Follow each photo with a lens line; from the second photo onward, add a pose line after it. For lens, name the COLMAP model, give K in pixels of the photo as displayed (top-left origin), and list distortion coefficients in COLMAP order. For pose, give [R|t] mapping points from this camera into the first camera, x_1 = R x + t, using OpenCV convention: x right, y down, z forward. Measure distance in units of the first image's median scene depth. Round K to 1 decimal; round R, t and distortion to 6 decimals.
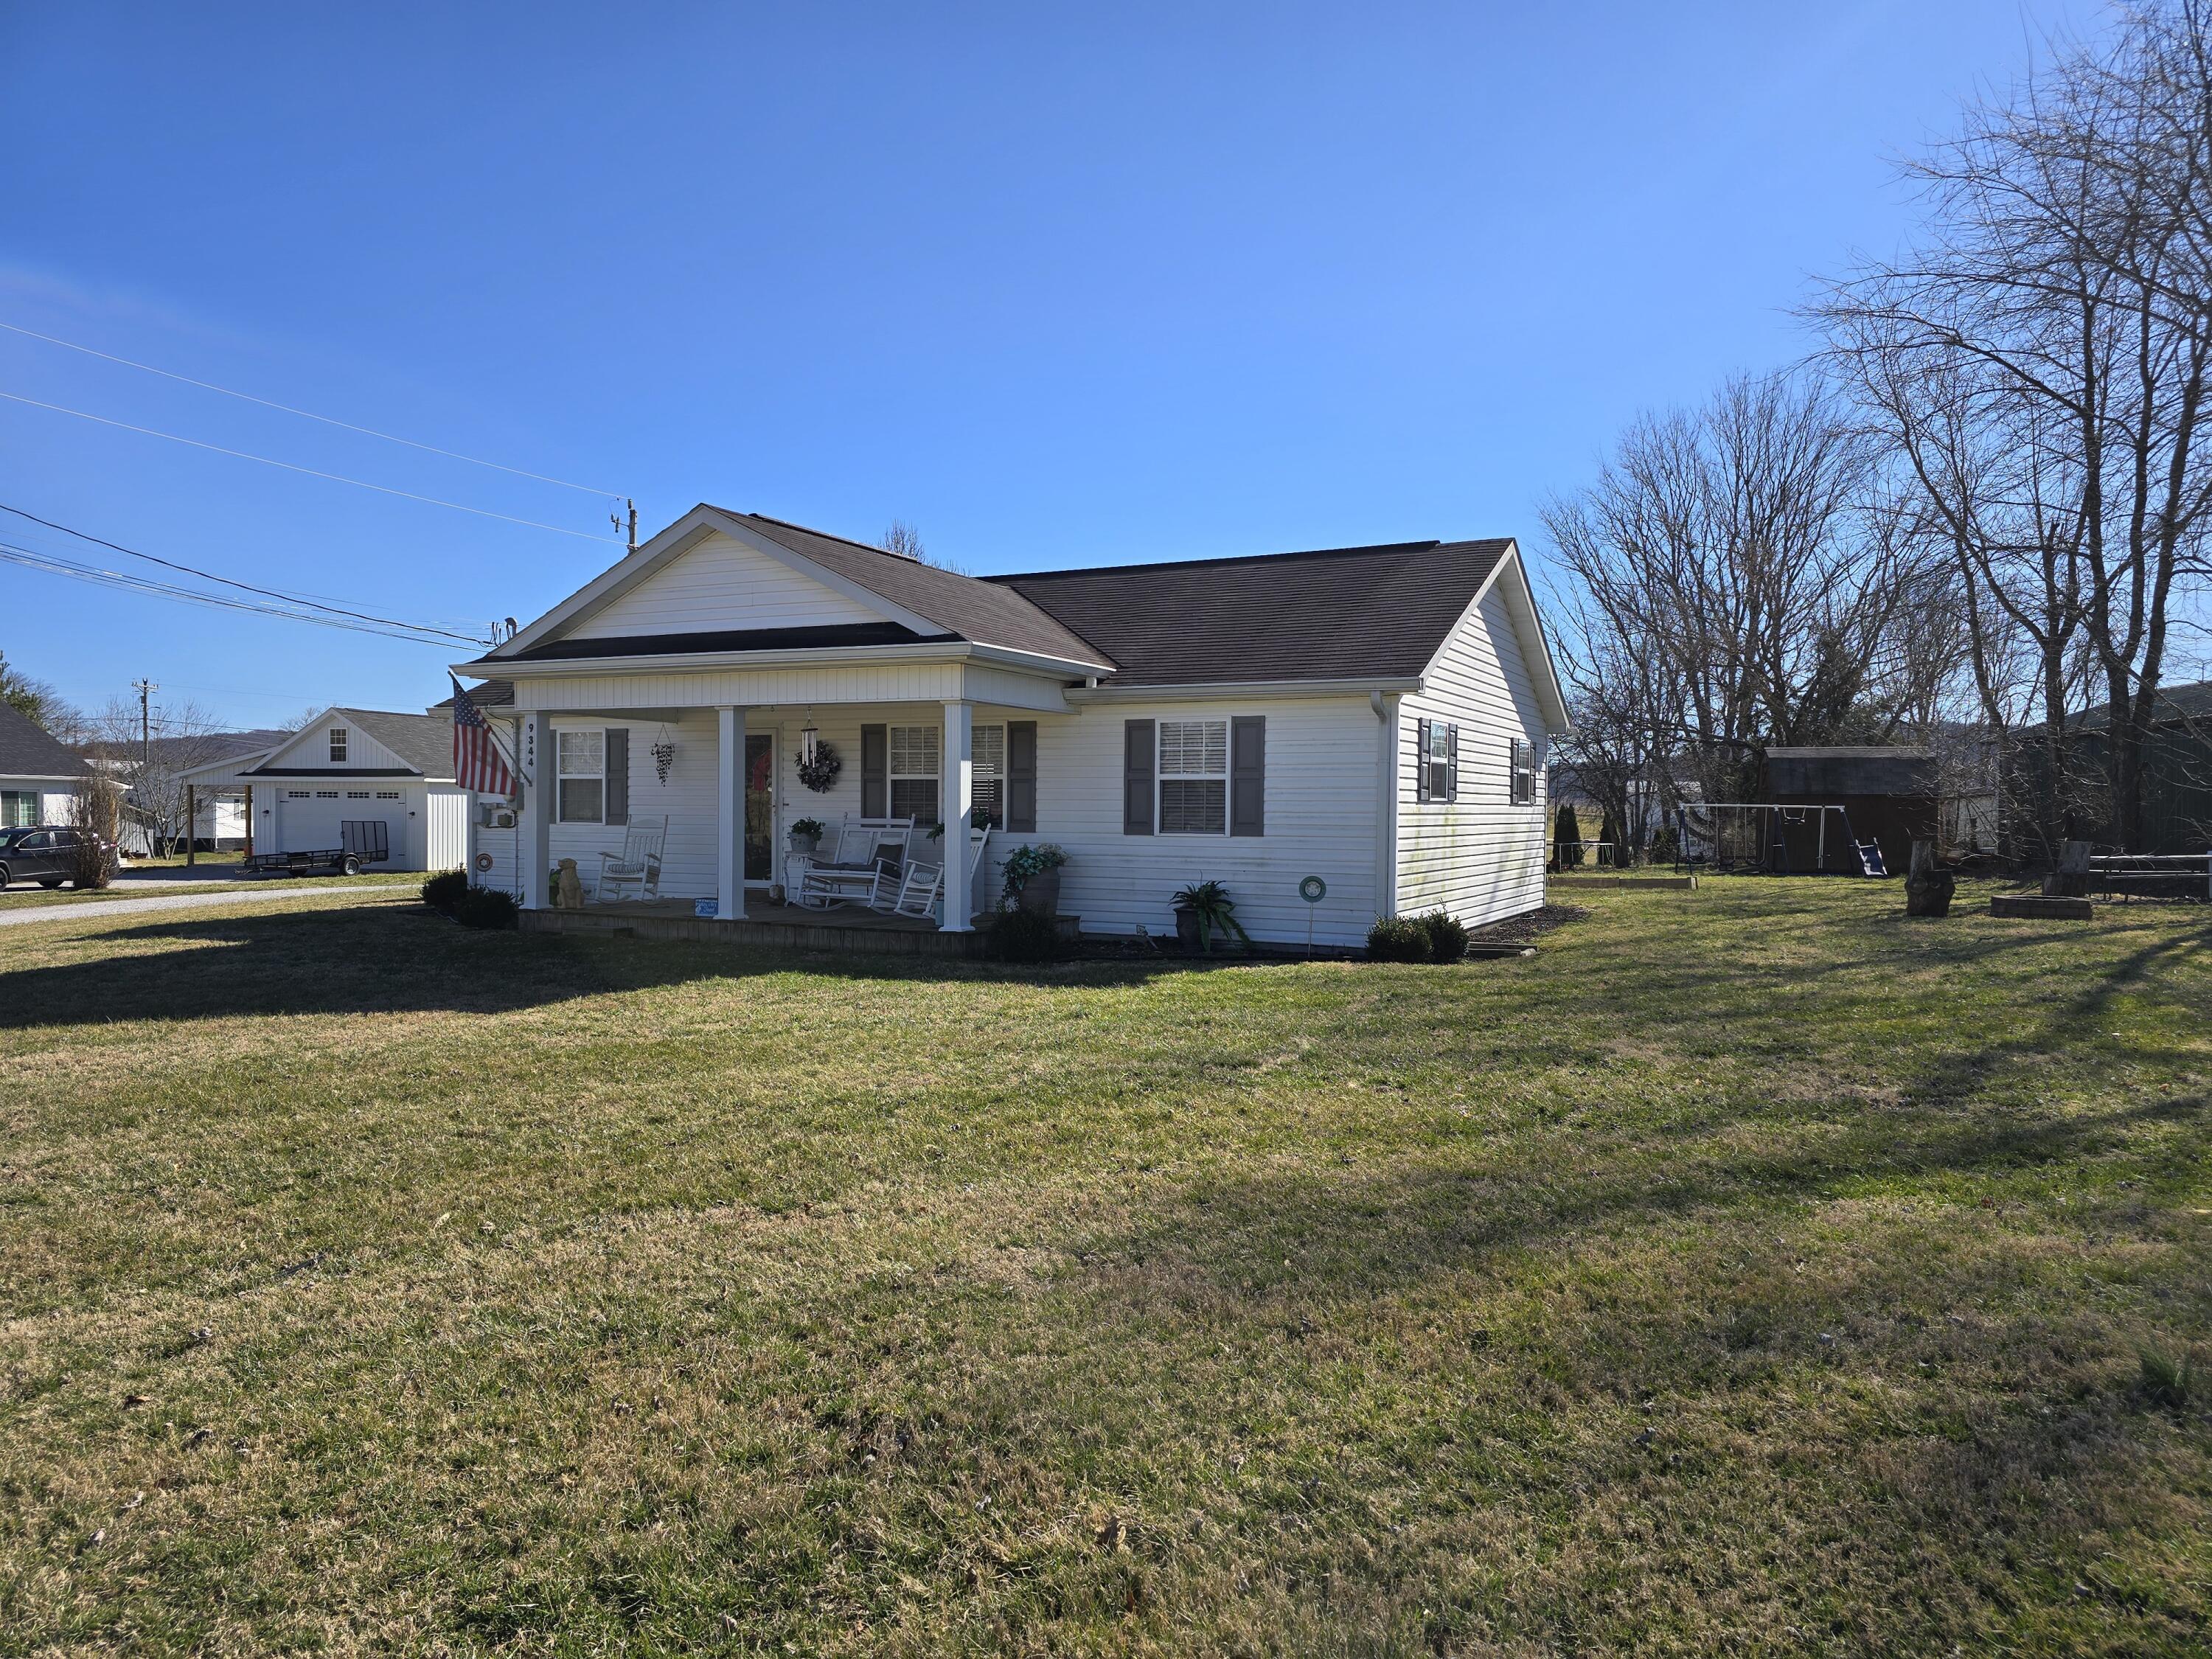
lens RADIAL K [[1488.4, 0, 1106.0], [0, 1488.4, 829.5], [0, 0, 1]] dist [0.044989, -0.002174]
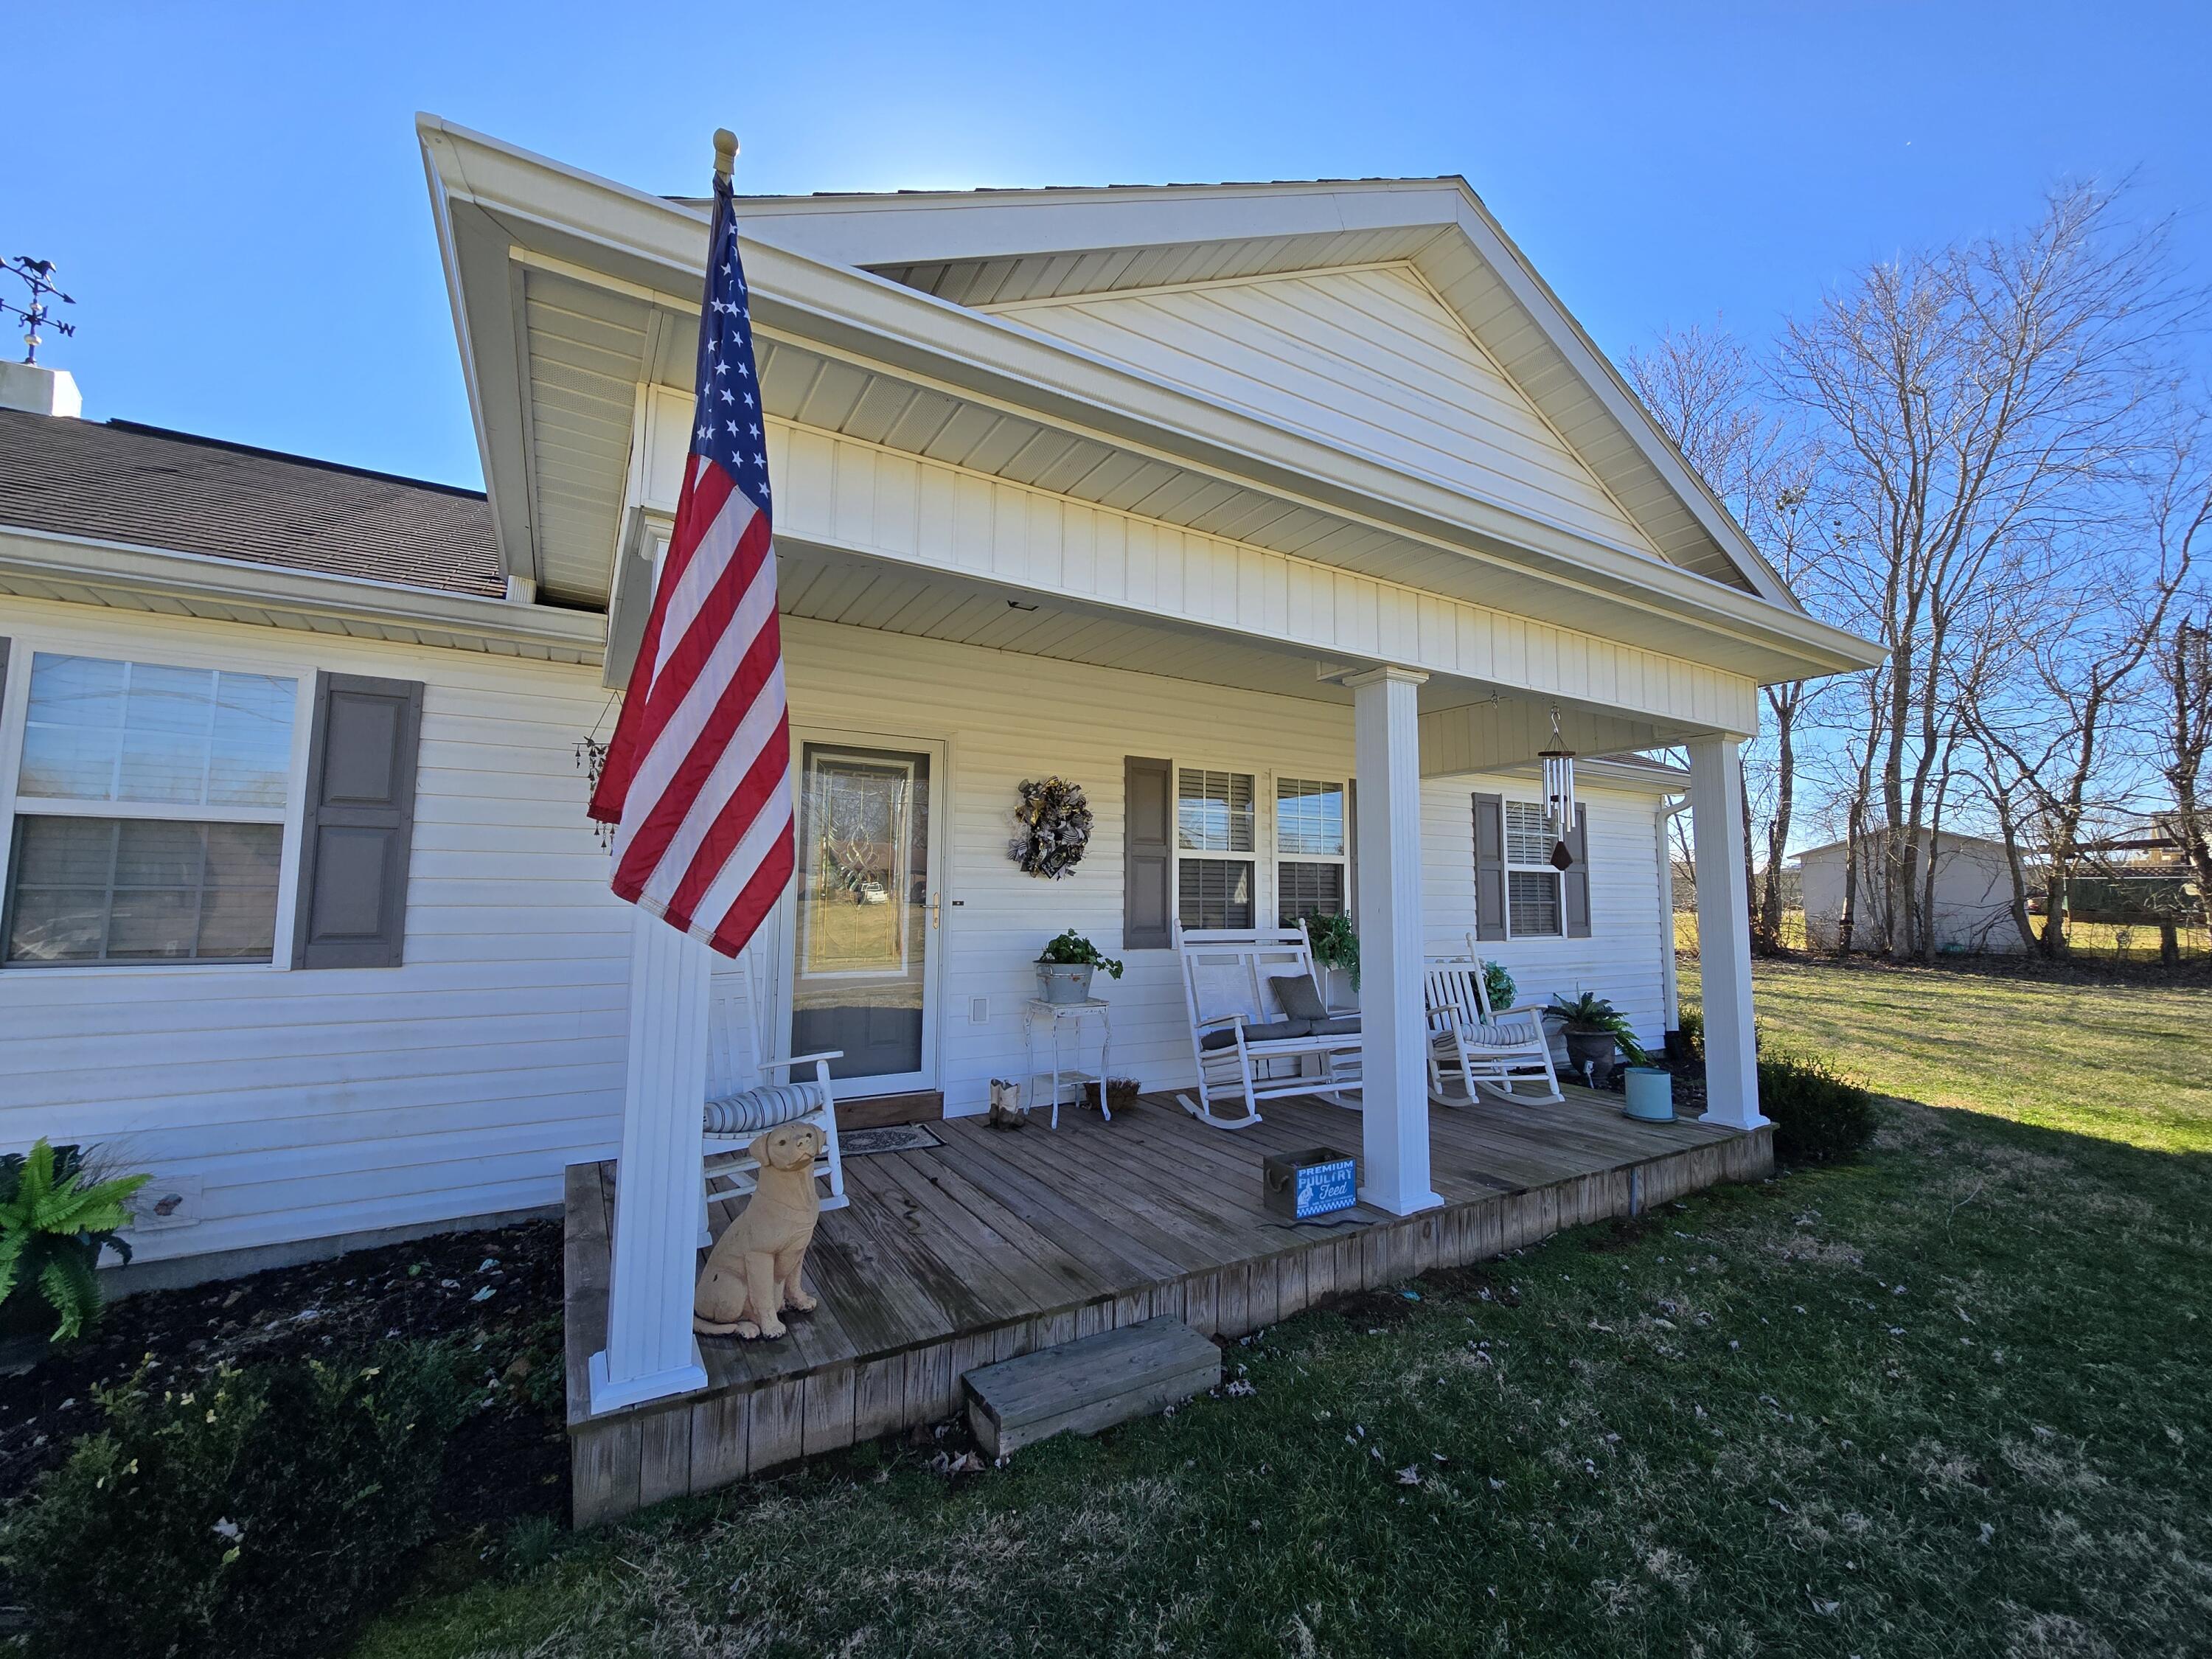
lens RADIAL K [[879.3, 0, 1067.5], [0, 879.3, 828.1], [0, 0, 1]] dist [0.010456, 0.000079]
pose [[0.540435, 0.051578, 0.839803, -0.491699], [-0.001313, 0.998170, -0.060460, -0.026030], [-0.841385, 0.031572, 0.539514, 0.919146]]
